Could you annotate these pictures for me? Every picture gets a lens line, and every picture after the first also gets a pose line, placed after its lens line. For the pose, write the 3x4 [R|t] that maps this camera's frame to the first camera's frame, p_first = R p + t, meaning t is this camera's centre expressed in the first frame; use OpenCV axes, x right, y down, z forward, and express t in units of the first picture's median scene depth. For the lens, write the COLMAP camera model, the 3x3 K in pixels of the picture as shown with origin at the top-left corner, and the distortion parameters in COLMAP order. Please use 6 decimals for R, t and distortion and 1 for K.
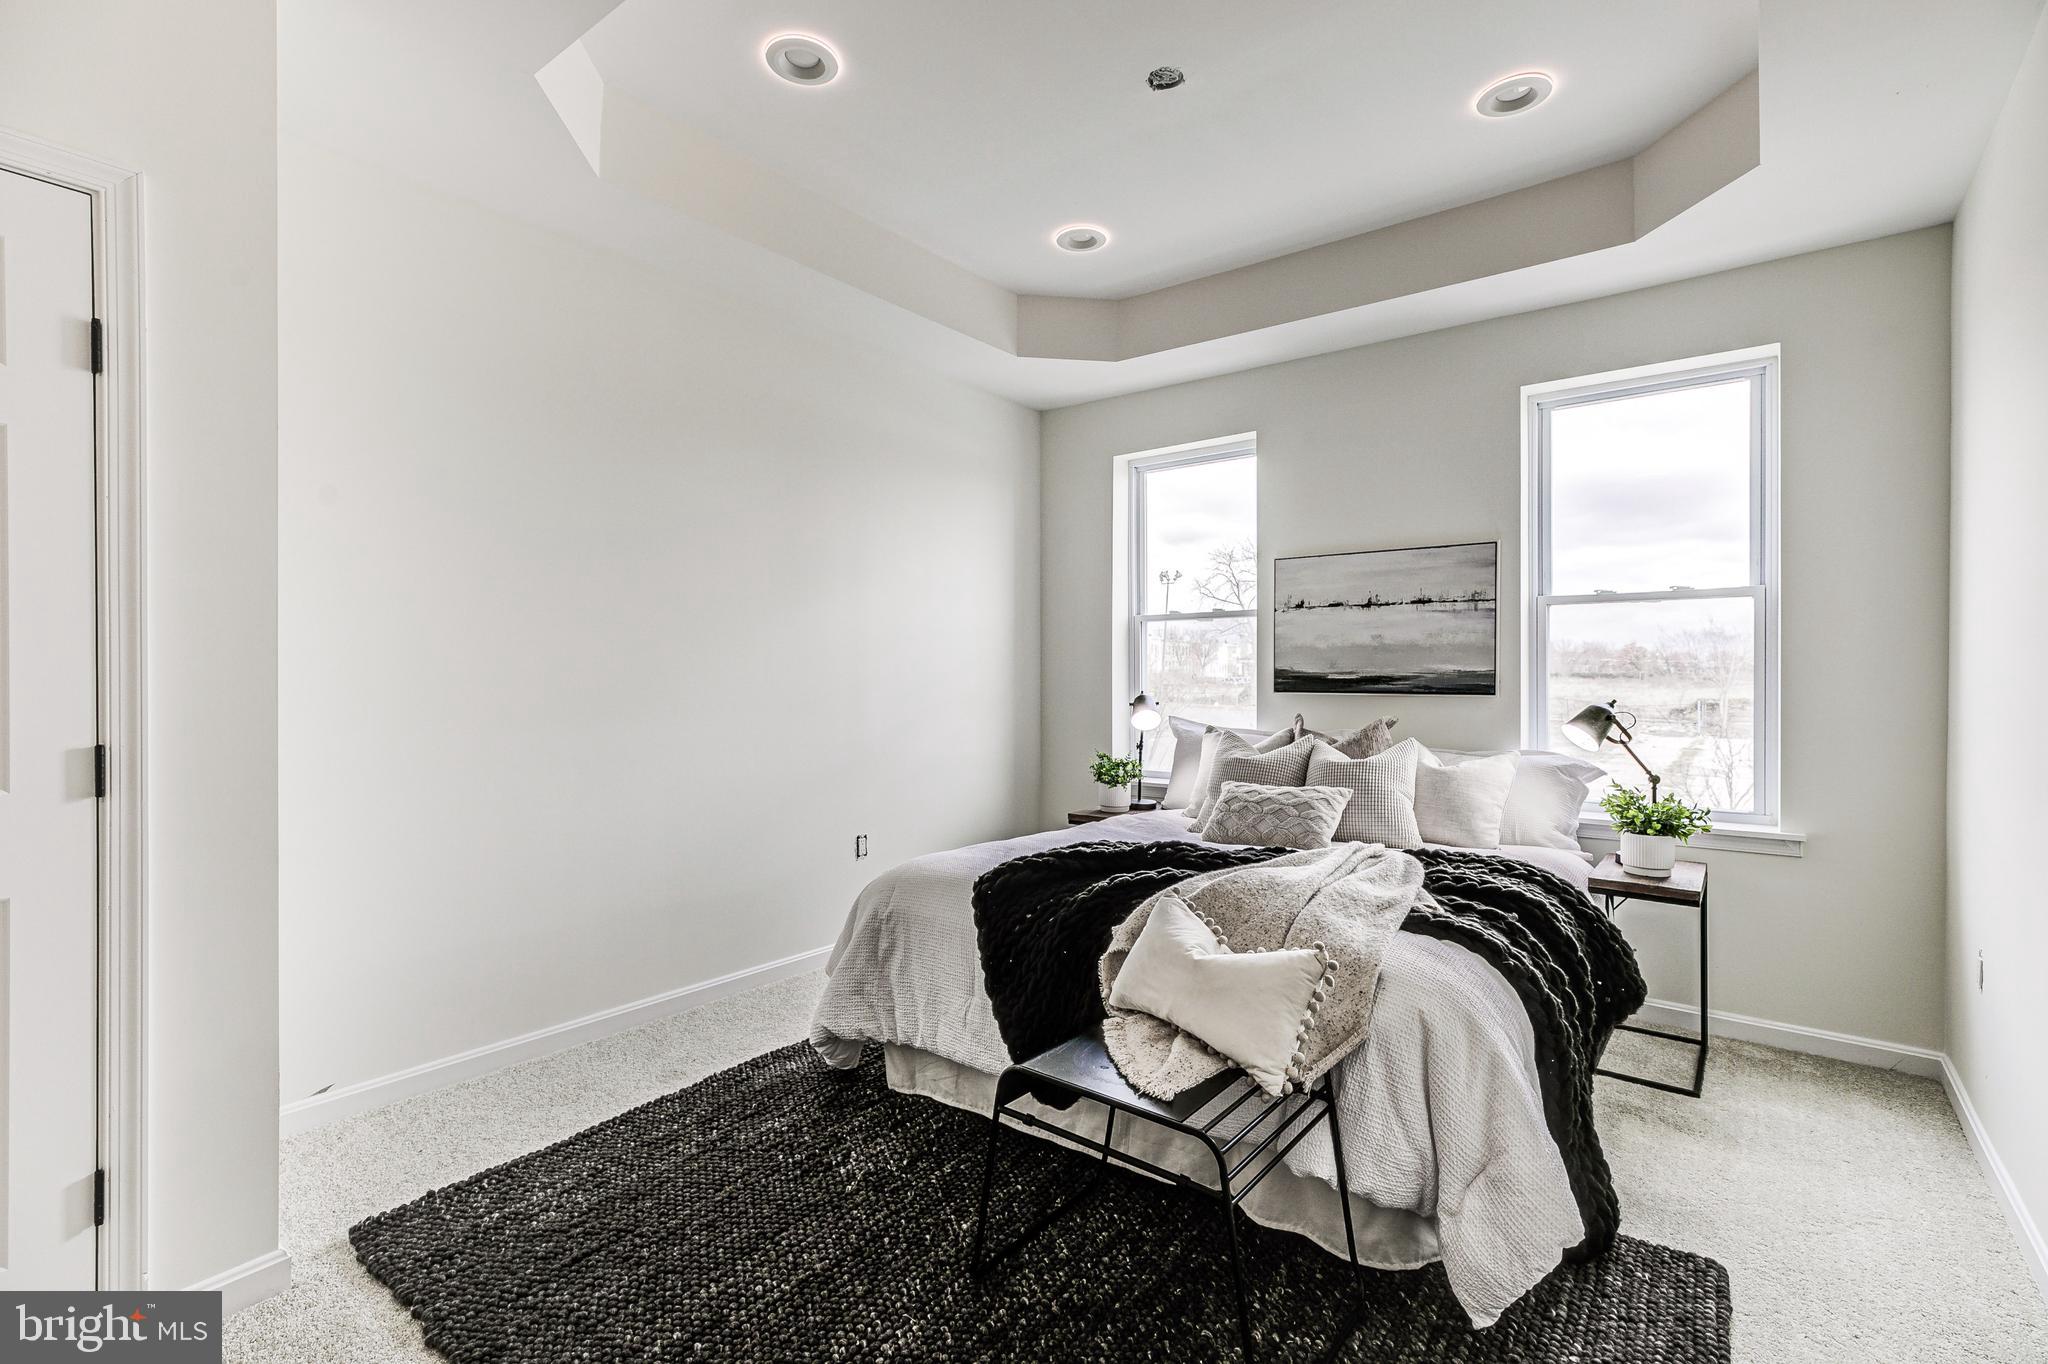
lens RADIAL K [[925.9, 0, 1024.5], [0, 925.9, 674.2], [0, 0, 1]] dist [0.014708, -0.000530]
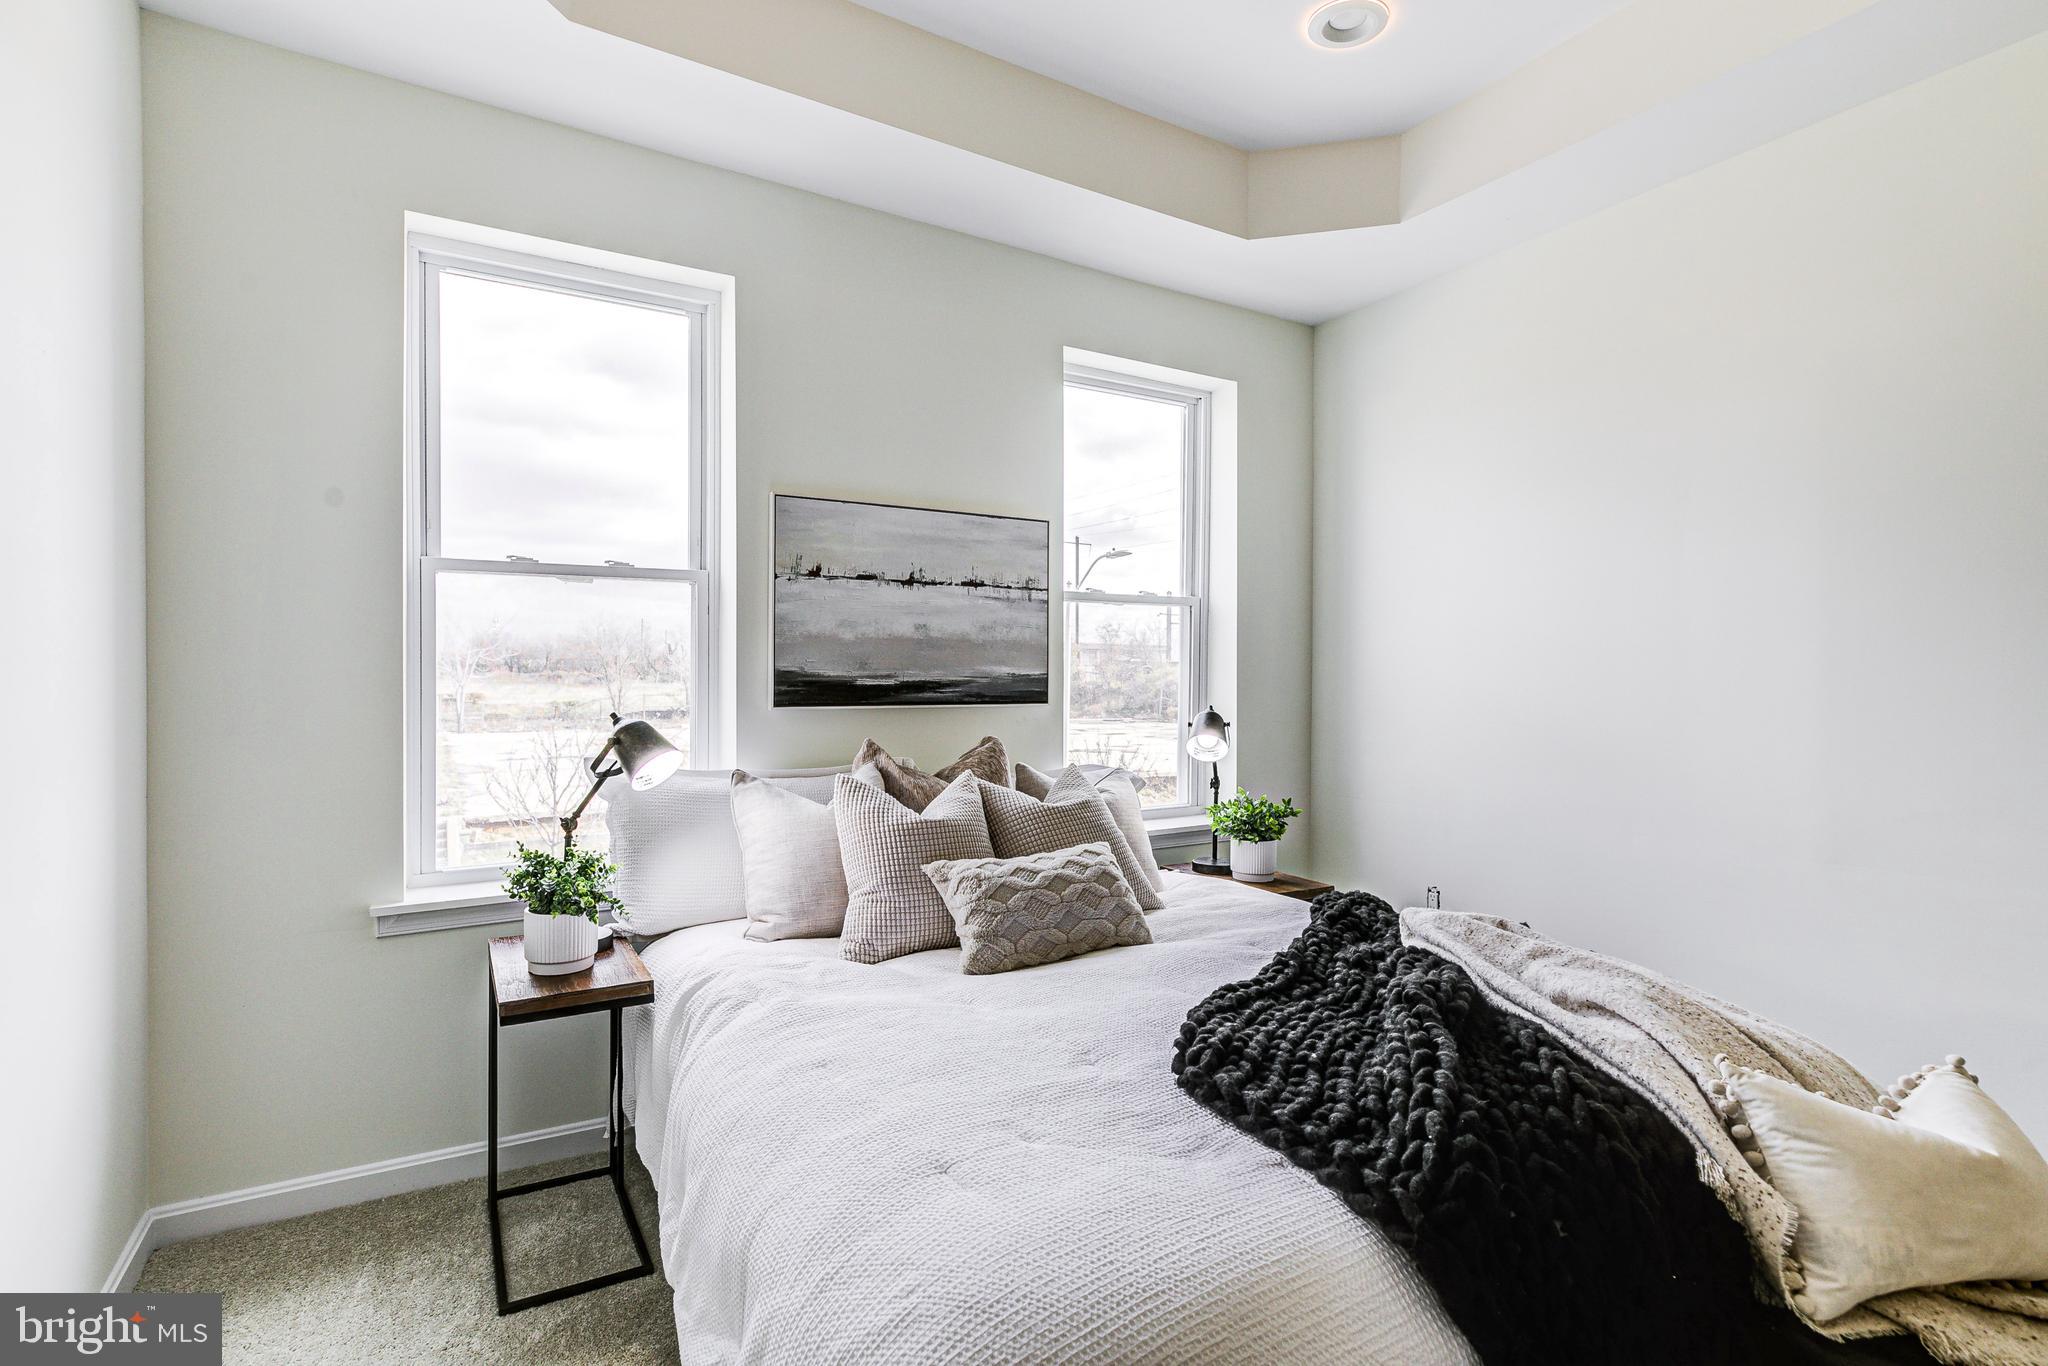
lens RADIAL K [[1001.5, 0, 1019.8], [0, 1001.5, 671.7], [0, 0, 1]] dist [0.013336, -0.000029]
pose [[0.361223, -0.000838, 0.932479, -0.415839], [-0.005557, 0.999980, 0.003051, -0.010331], [-0.932463, -0.006284, 0.361211, 0.829204]]
